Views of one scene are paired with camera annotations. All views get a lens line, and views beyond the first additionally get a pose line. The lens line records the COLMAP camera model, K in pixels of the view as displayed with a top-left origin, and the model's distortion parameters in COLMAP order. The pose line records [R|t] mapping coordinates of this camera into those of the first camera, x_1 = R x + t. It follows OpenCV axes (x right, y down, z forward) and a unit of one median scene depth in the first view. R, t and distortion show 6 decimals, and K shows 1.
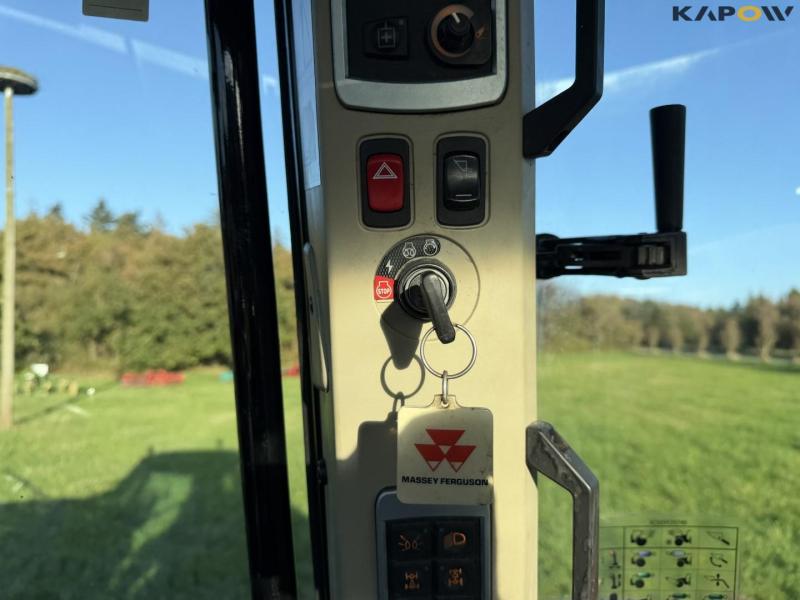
lens RADIAL K [[571.9, 0, 411.7], [0, 571.9, 302.3], [0, 0, 1]] dist [0.076607, -0.090182]
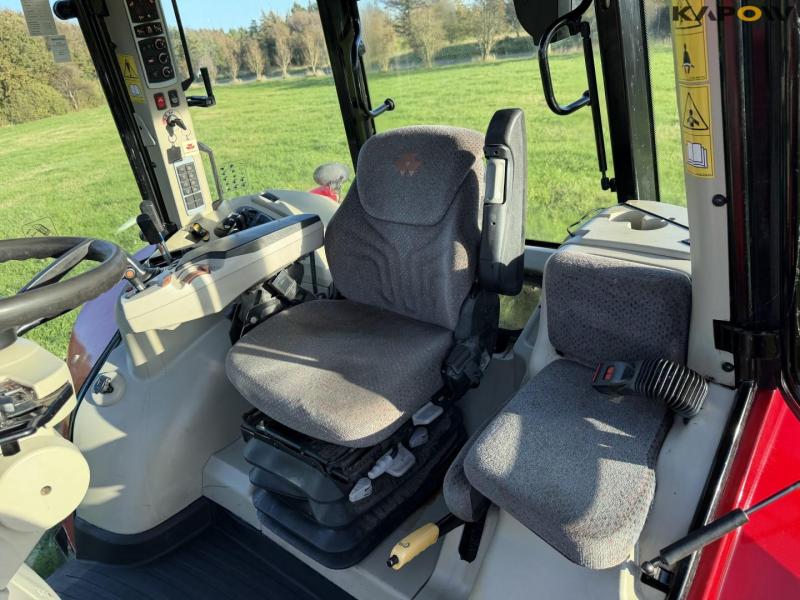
lens RADIAL K [[571.9, 0, 411.7], [0, 571.9, 302.3], [0, 0, 1]] dist [0.076607, -0.090182]
pose [[0.727881, -0.380453, 0.570478, -0.059790], [0.099994, 0.881959, 0.460597, -0.022866], [-0.678373, -0.278215, 0.680004, -0.133636]]
